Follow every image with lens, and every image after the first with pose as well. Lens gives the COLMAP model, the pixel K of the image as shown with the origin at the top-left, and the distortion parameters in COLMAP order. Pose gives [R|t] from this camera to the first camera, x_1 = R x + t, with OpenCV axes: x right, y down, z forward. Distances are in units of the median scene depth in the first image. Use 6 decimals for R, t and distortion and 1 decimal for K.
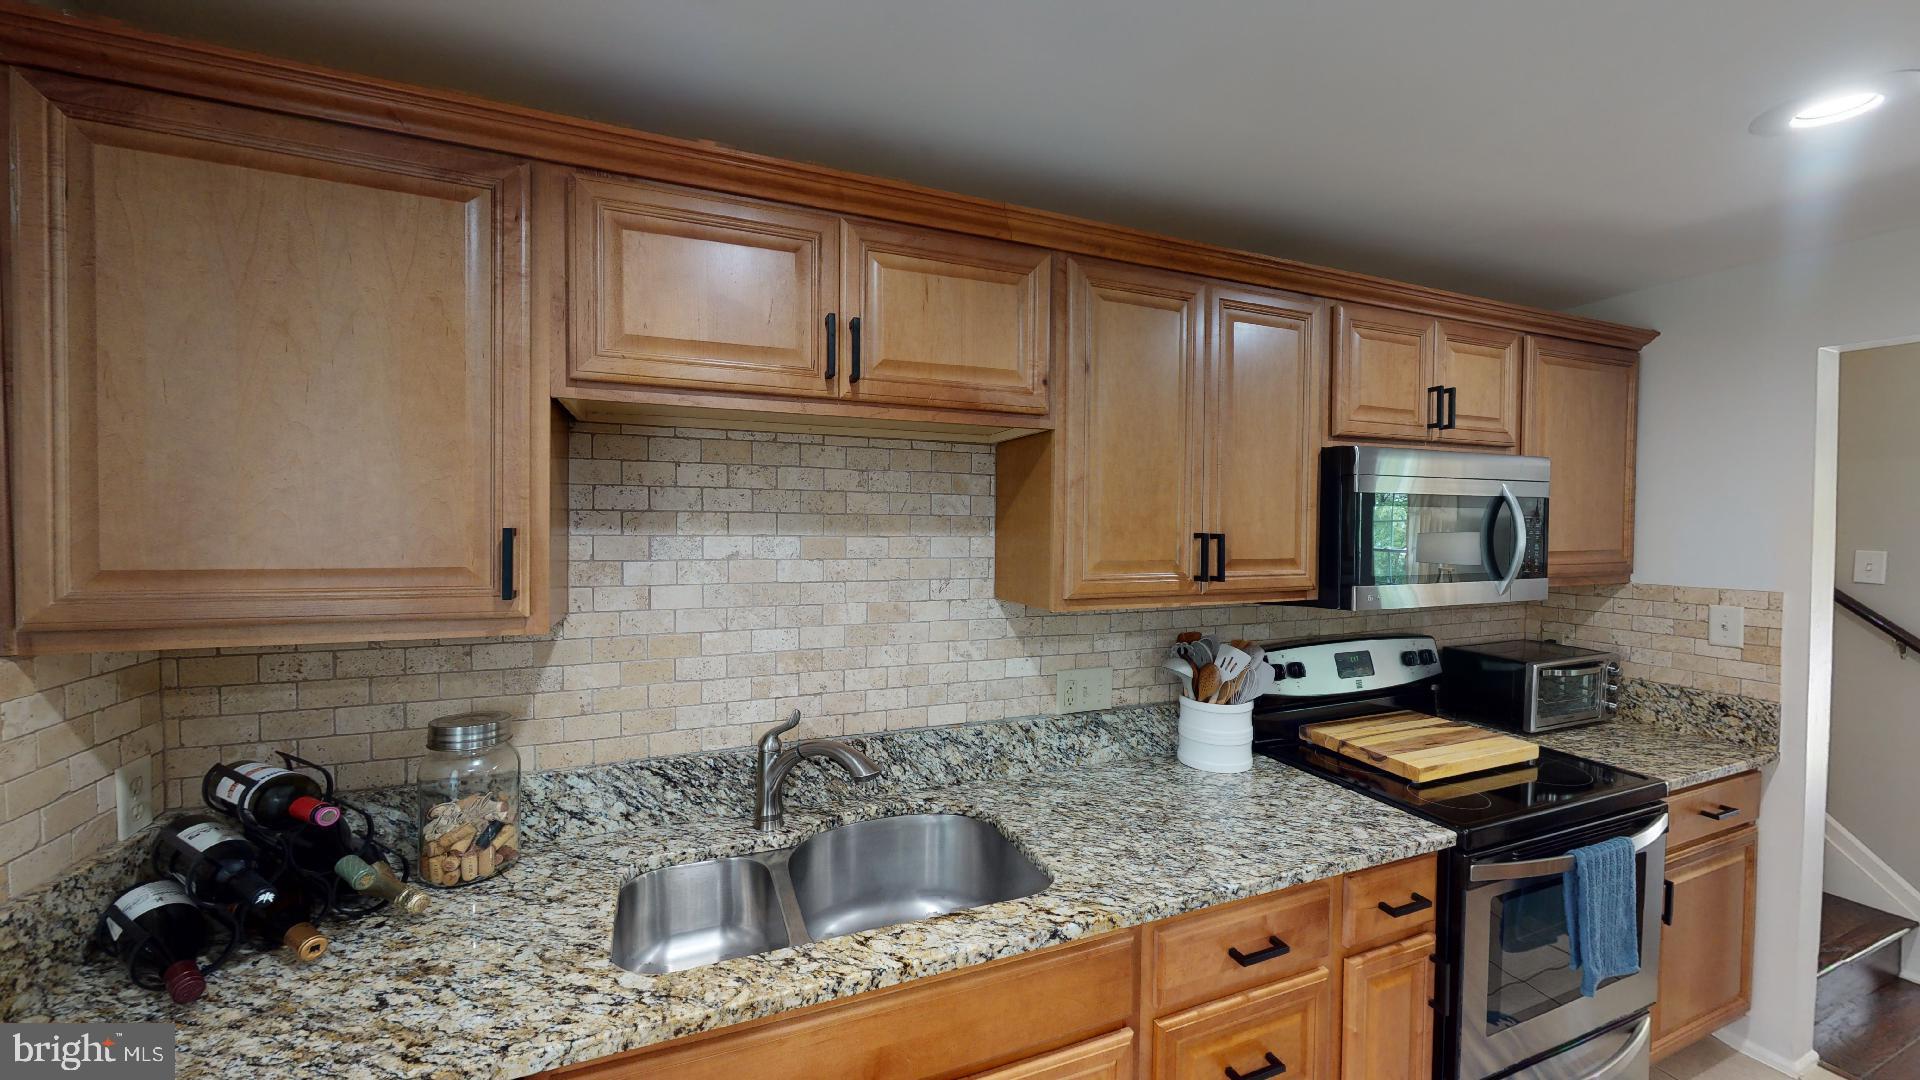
lens RADIAL K [[702.4, 0, 948.9], [0, 702.4, 539.6], [0, 0, 1]] dist [0.004009, -0.000114]
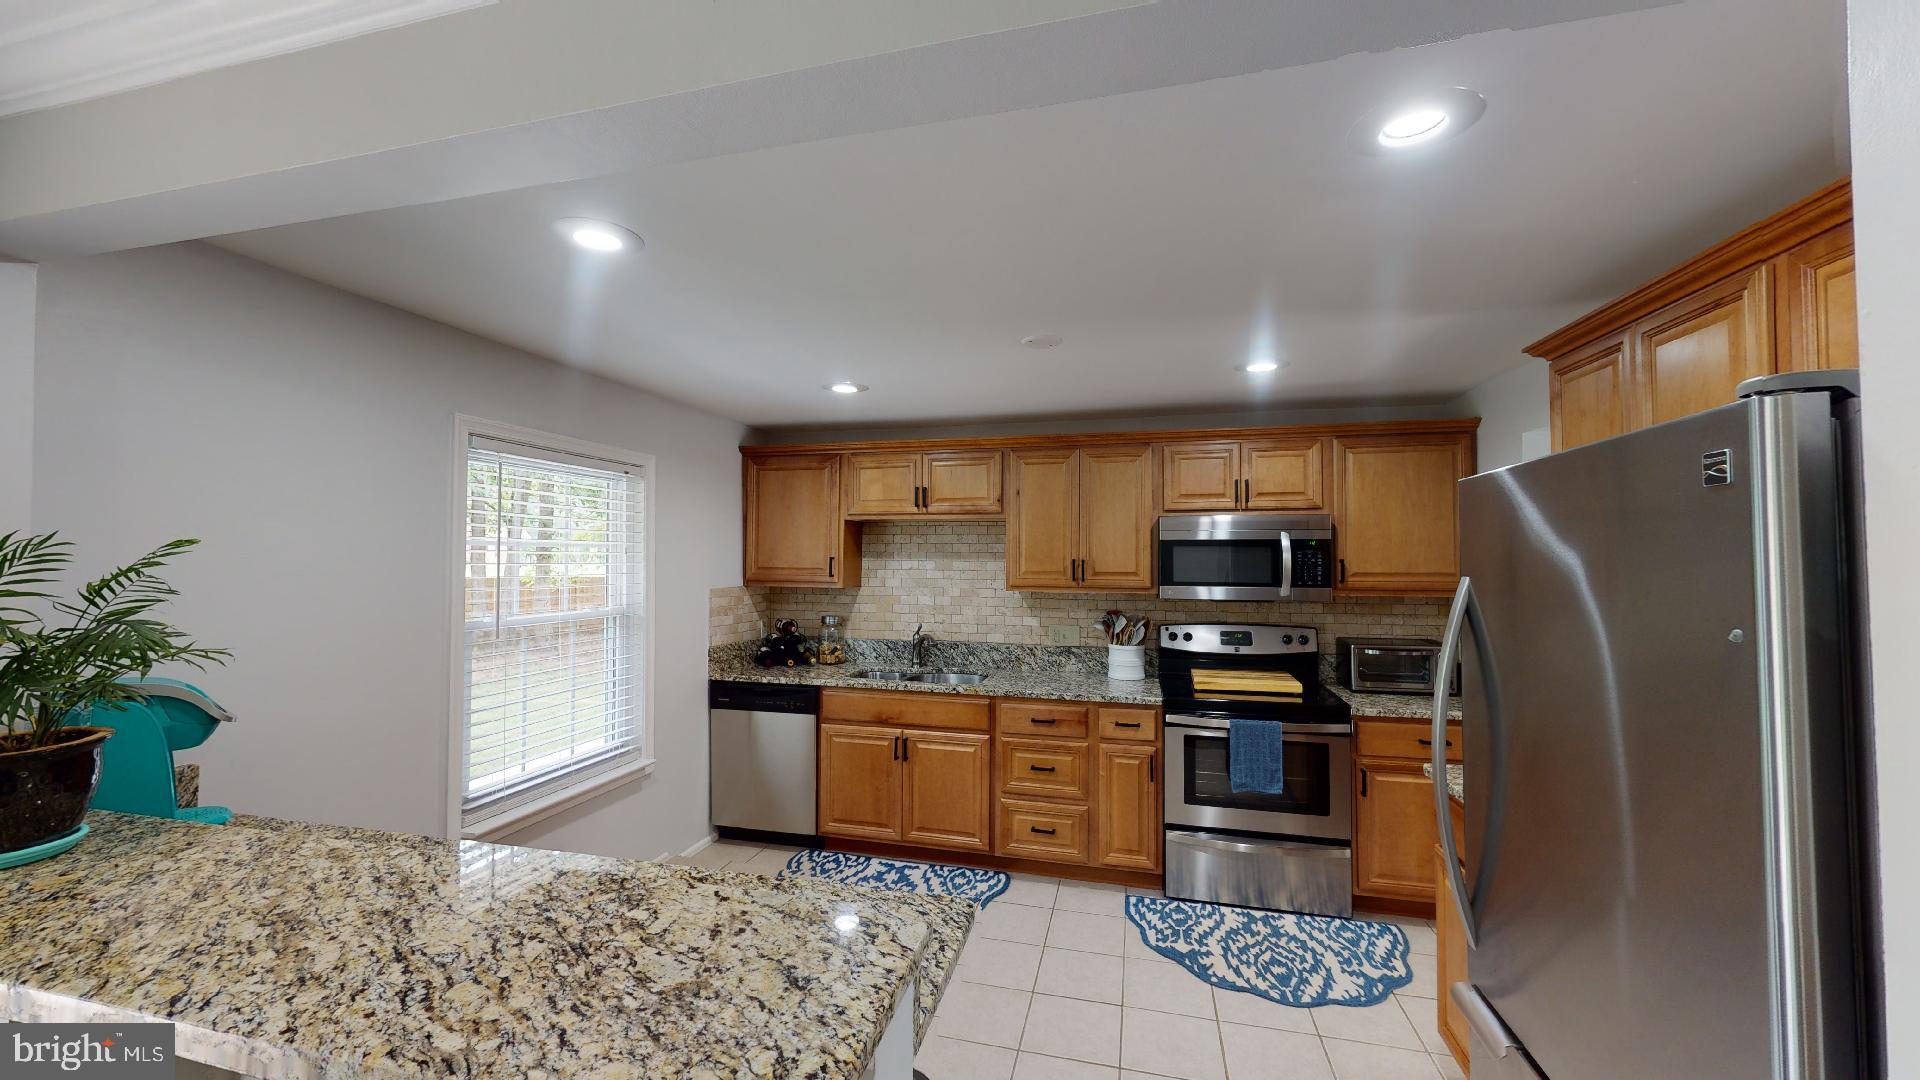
lens RADIAL K [[702.4, 0, 955.3], [0, 702.4, 524.4], [0, 0, 1]] dist [0.004009, -0.000114]
pose [[0.800745, -0.030615, -0.598223, 1.455417], [-0.014474, 0.997412, -0.070419, 0.043485], [0.598831, 0.065047, 0.798230, -1.075873]]
